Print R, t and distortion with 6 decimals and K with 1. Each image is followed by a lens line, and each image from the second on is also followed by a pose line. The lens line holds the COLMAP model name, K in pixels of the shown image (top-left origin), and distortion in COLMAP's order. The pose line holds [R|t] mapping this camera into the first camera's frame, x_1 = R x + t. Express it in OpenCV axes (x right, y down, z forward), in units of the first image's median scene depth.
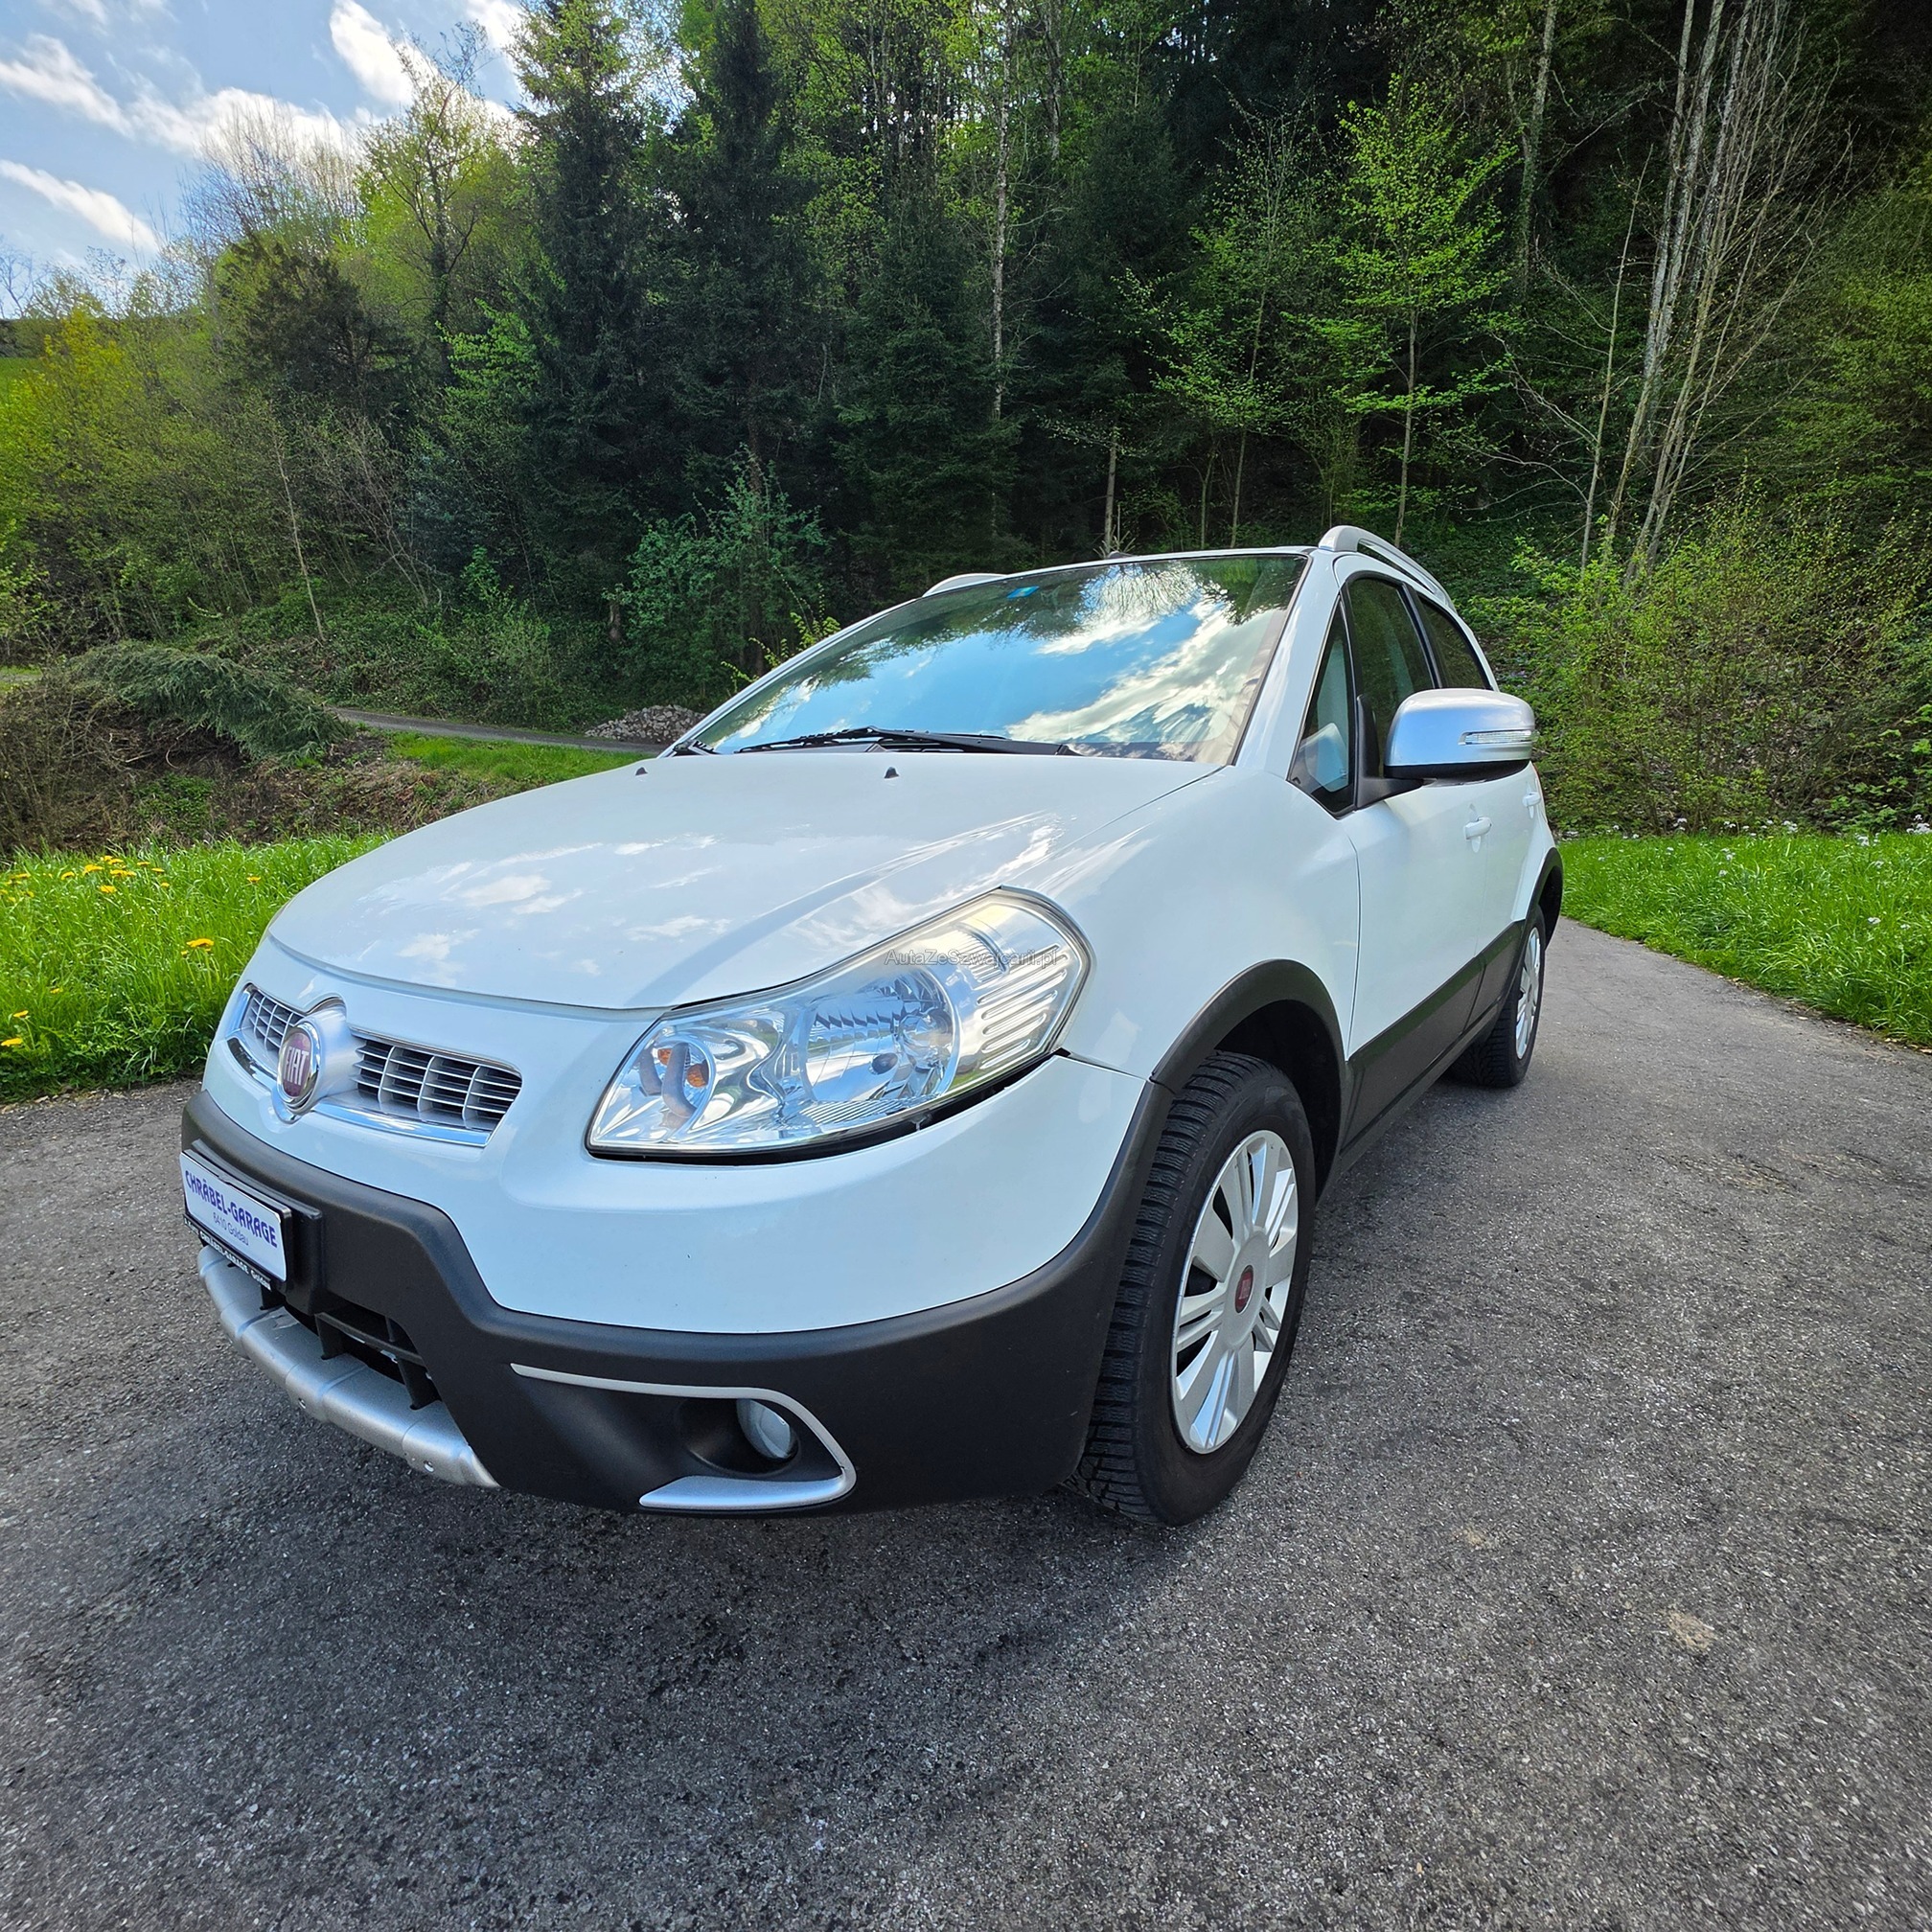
lens RADIAL K [[1025.7, 0, 971.9], [0, 1025.7, 972.7], [0, 0, 1]] dist [-0.006467, 0.002857]
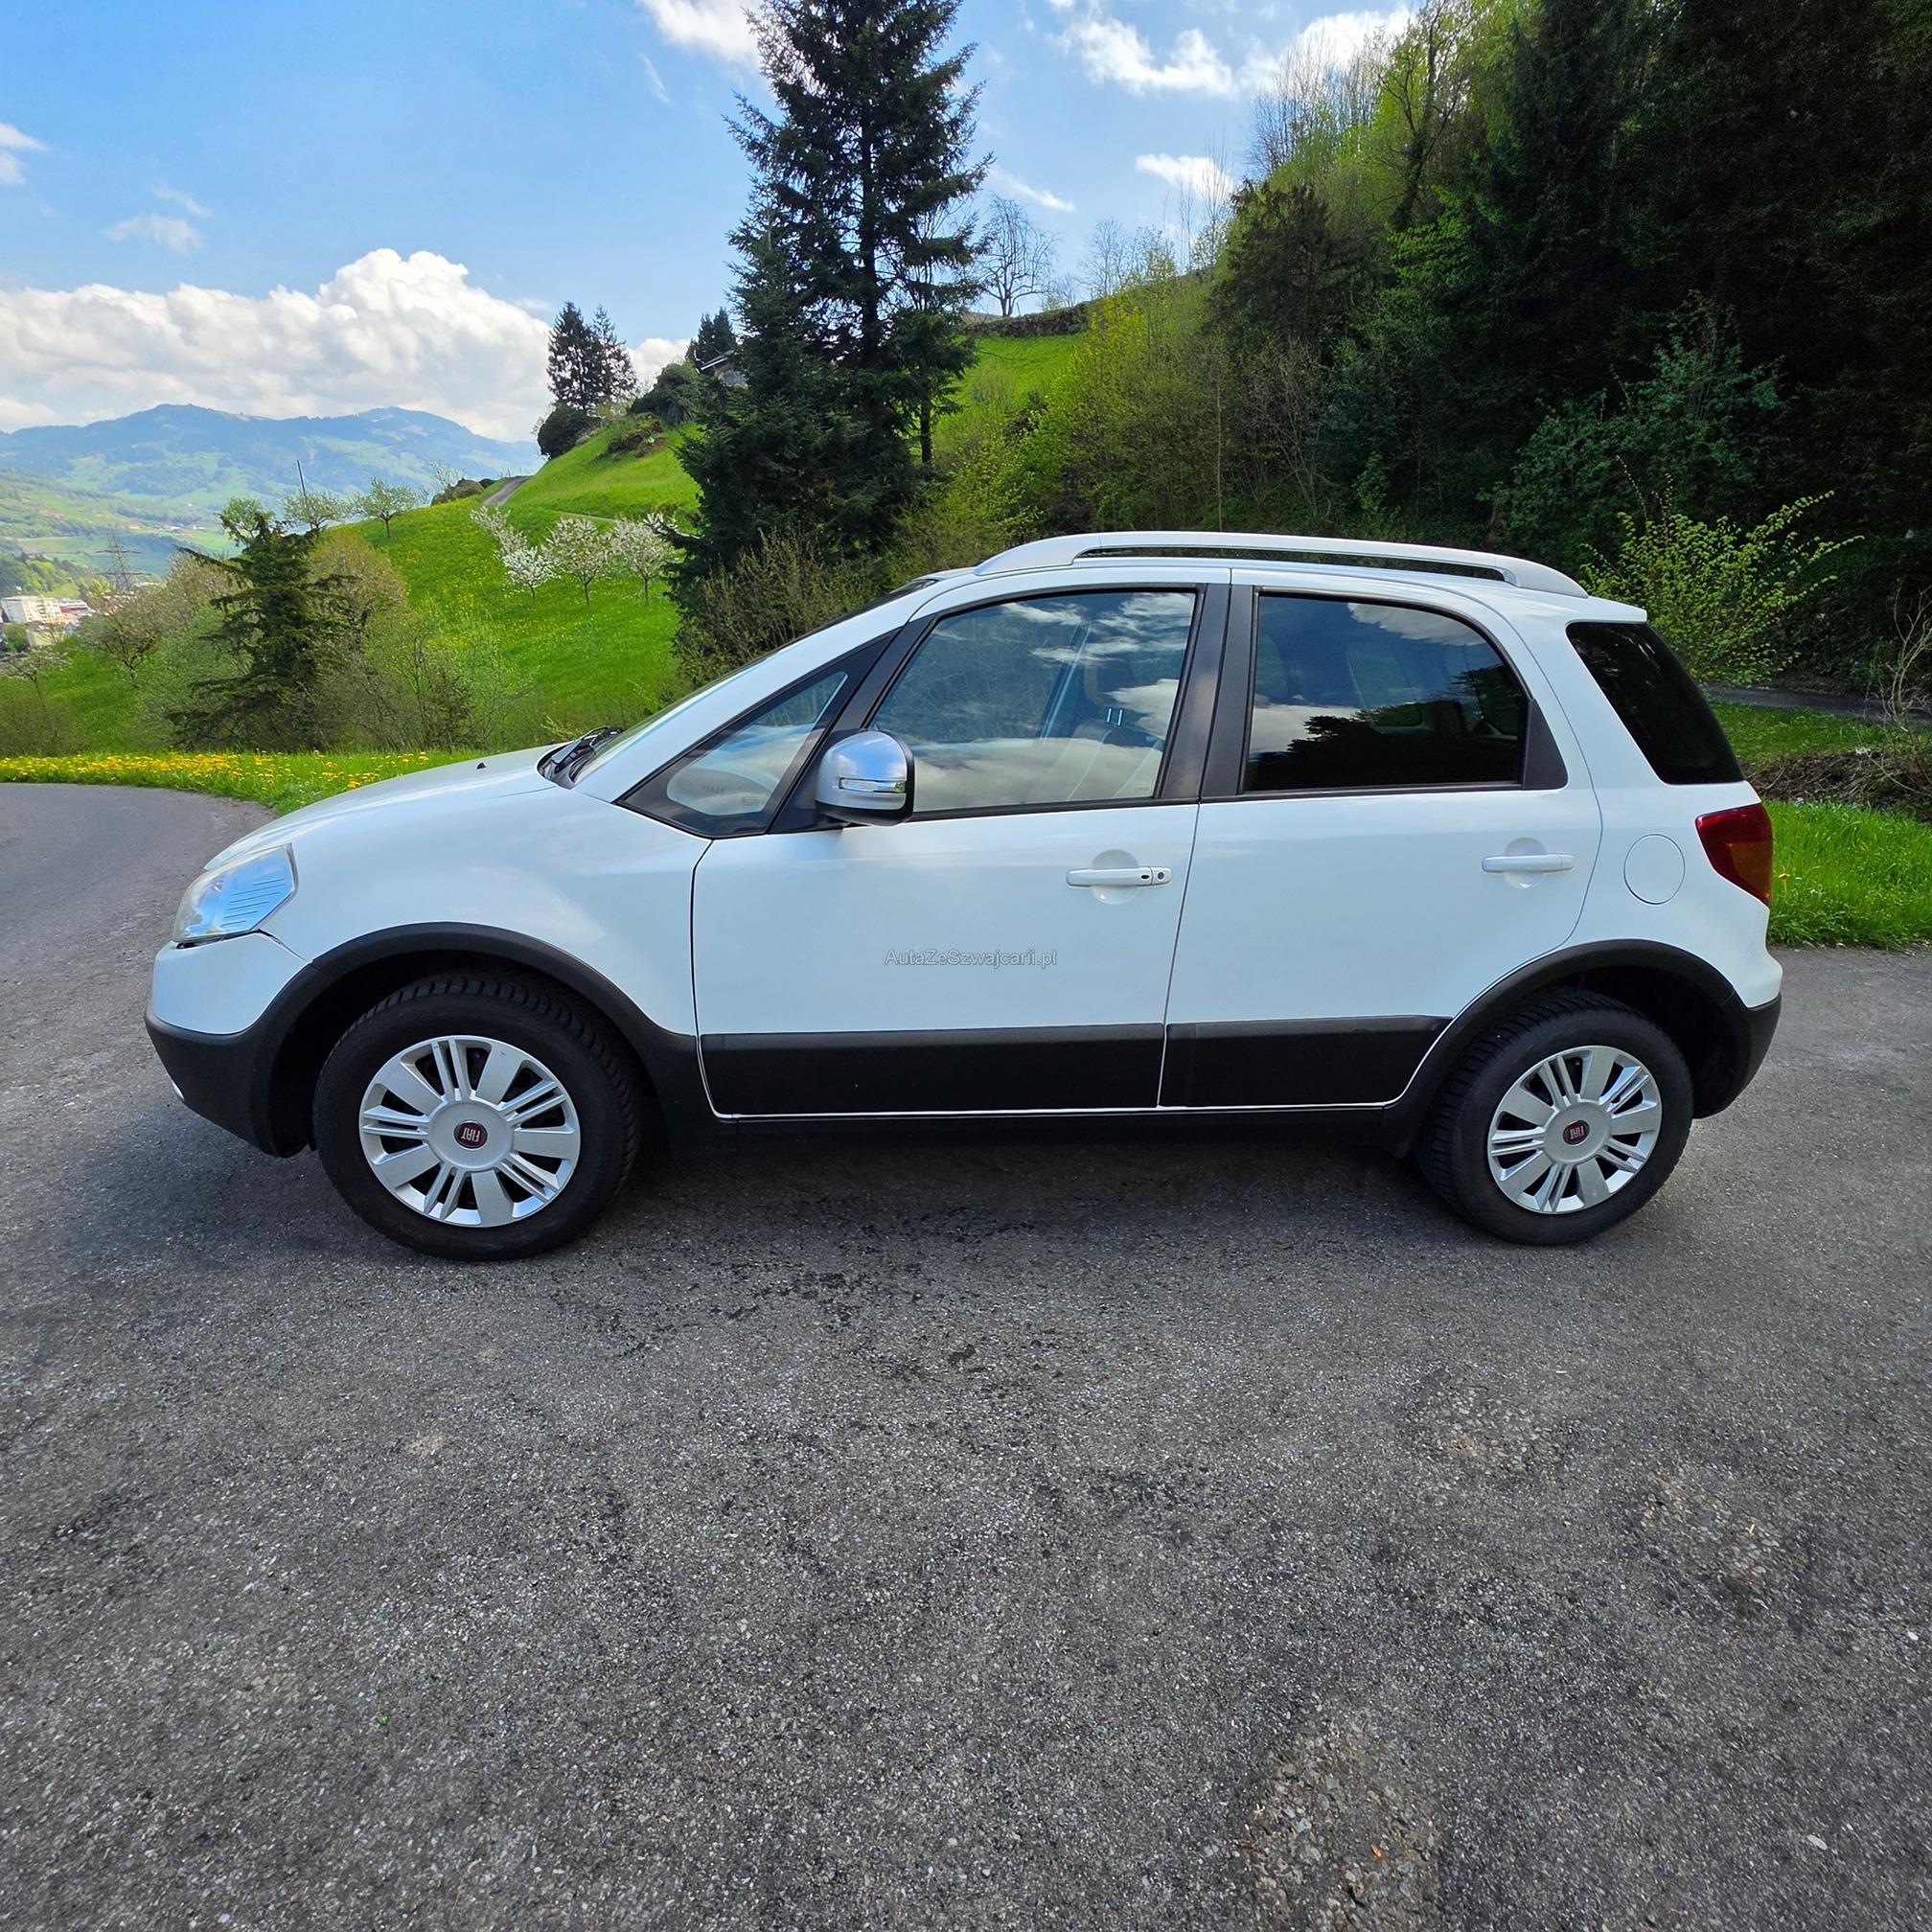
lens RADIAL K [[1025.7, 0, 971.9], [0, 1025.7, 972.7], [0, 0, 1]] dist [-0.006467, 0.002857]
pose [[0.671696, 0.247503, -0.698259, 0.127806], [-0.184741, 0.968725, 0.165659, -0.022412], [0.717422, 0.017725, 0.696413, 0.034593]]
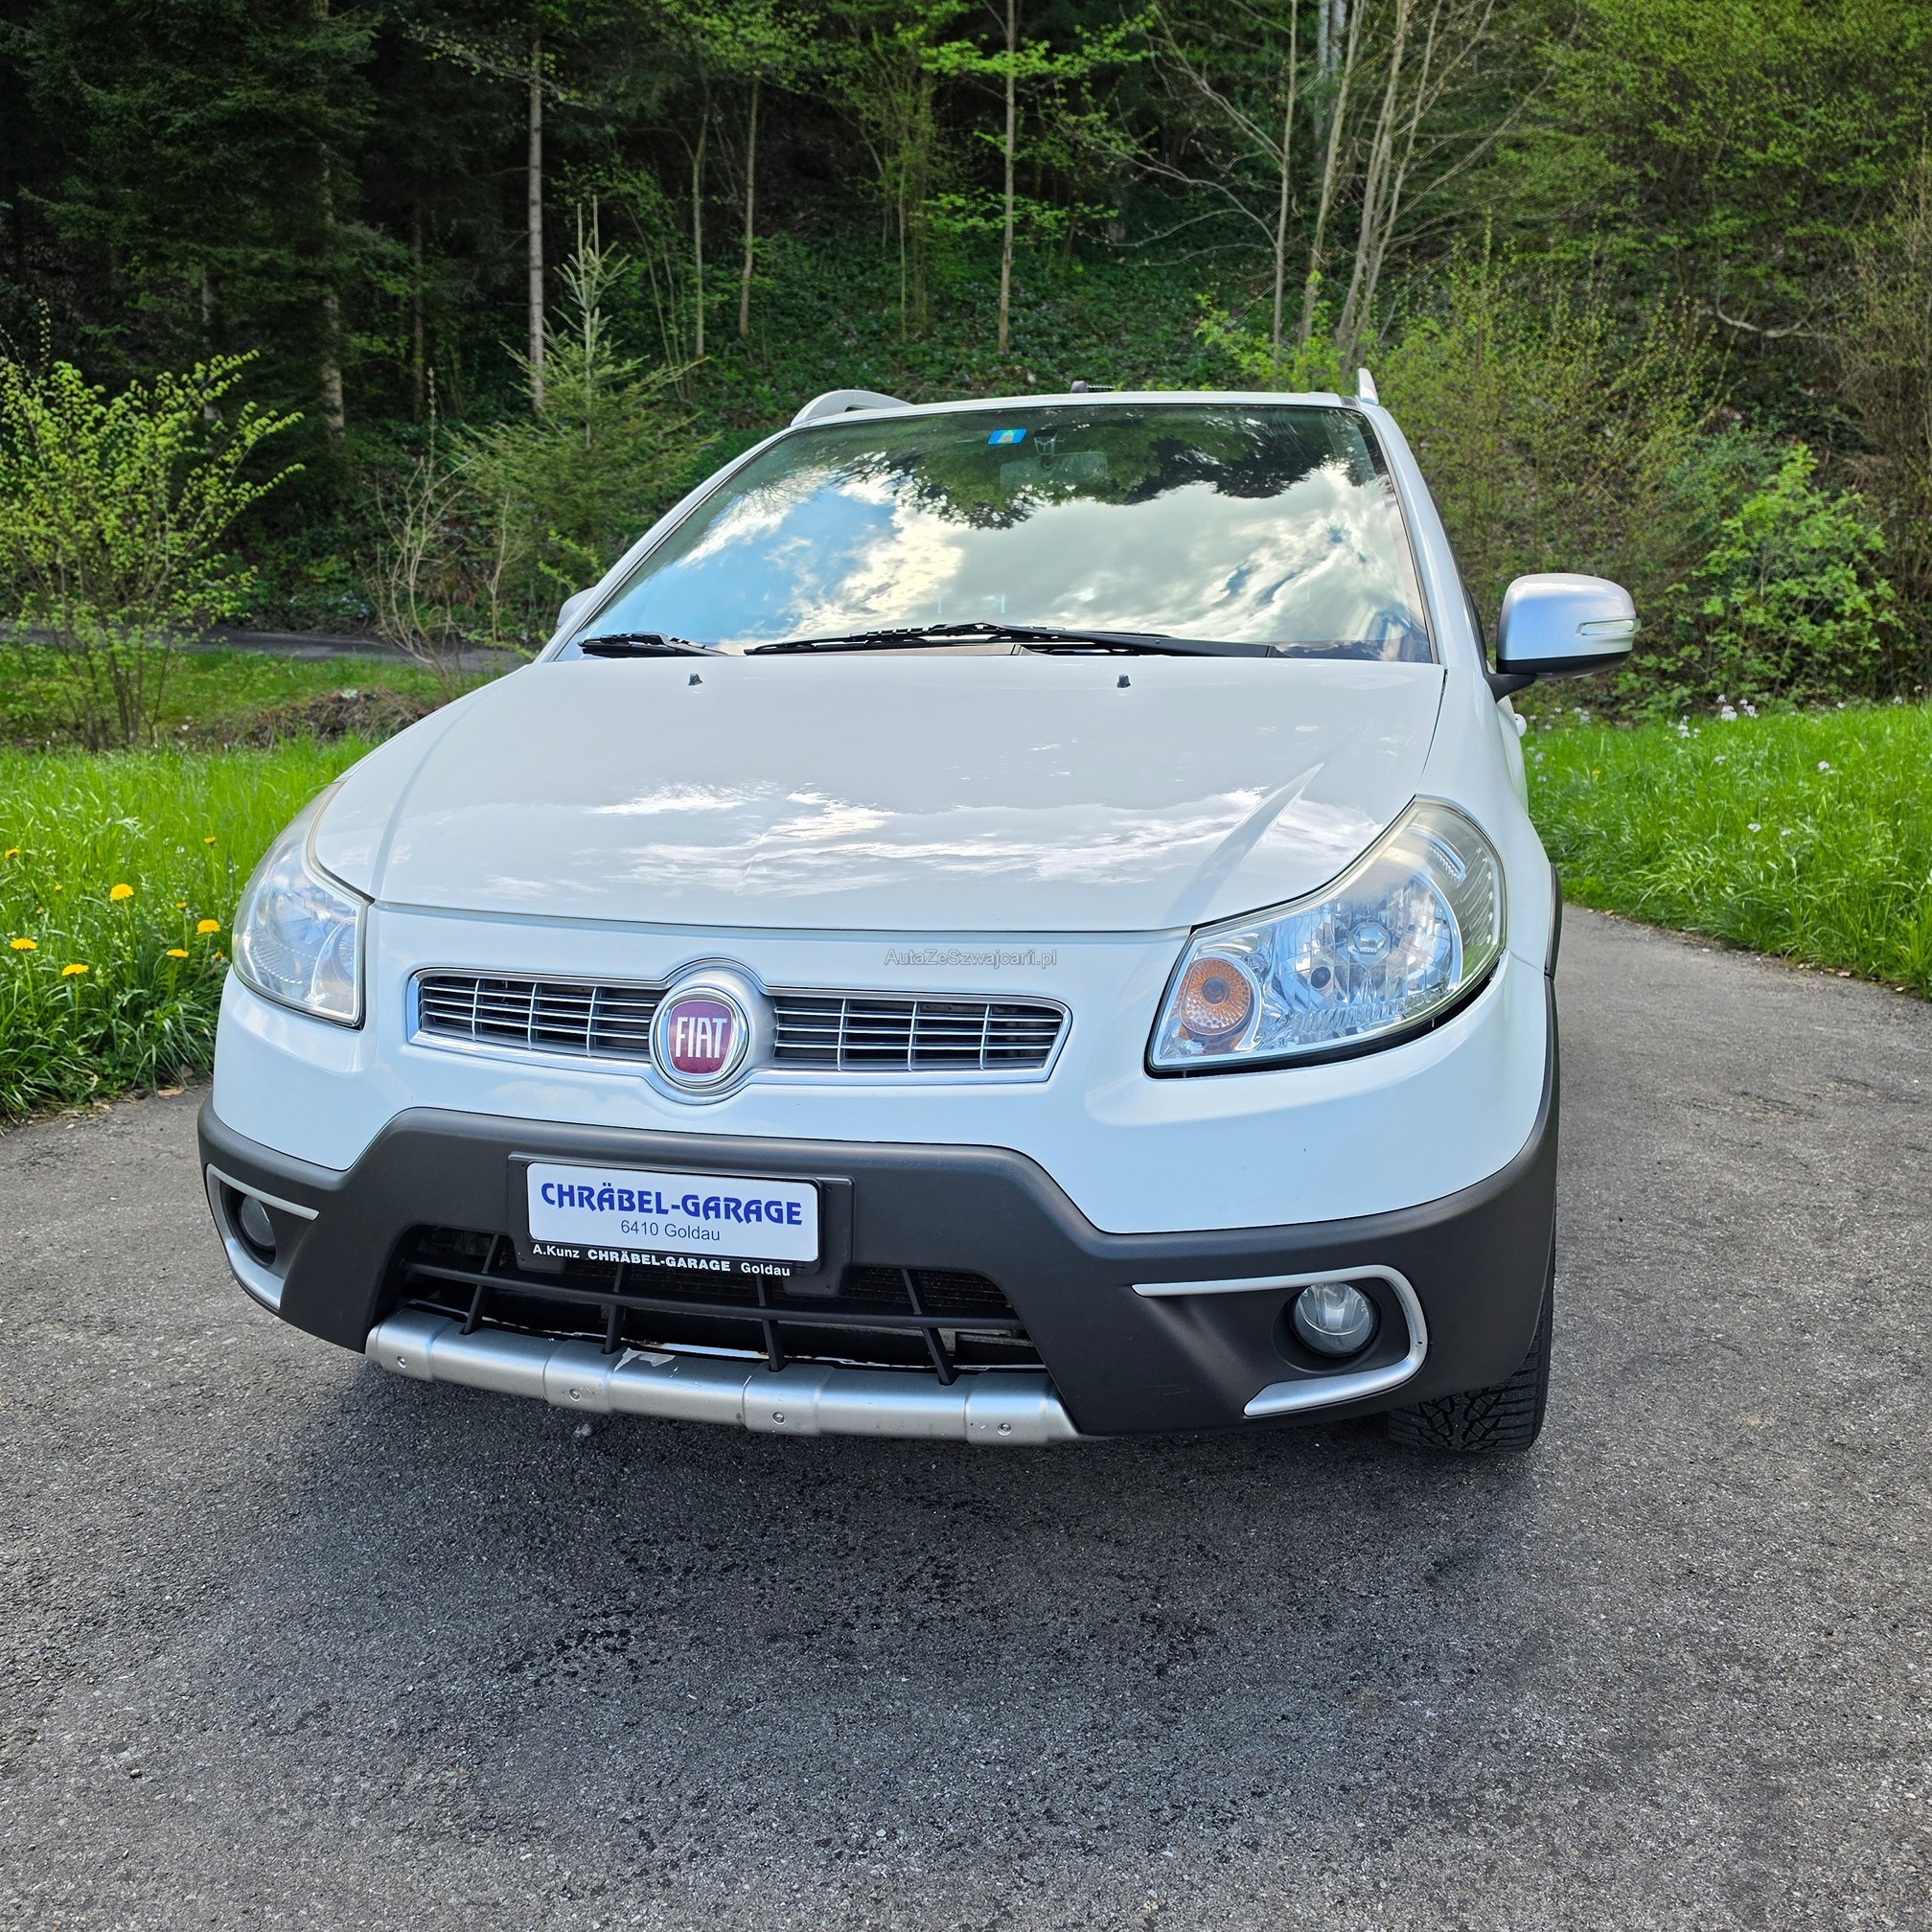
lens RADIAL K [[1810.6, 0, 966.0], [0, 1810.6, 966.0], [0, 0, 1]] dist [0.075135, -0.110522]
pose [[0.925849, -0.074697, 0.370437, -0.062877], [0.081909, 0.996633, -0.003752, 0.003364], [-0.368909, 0.033815, 0.928850, -0.030141]]
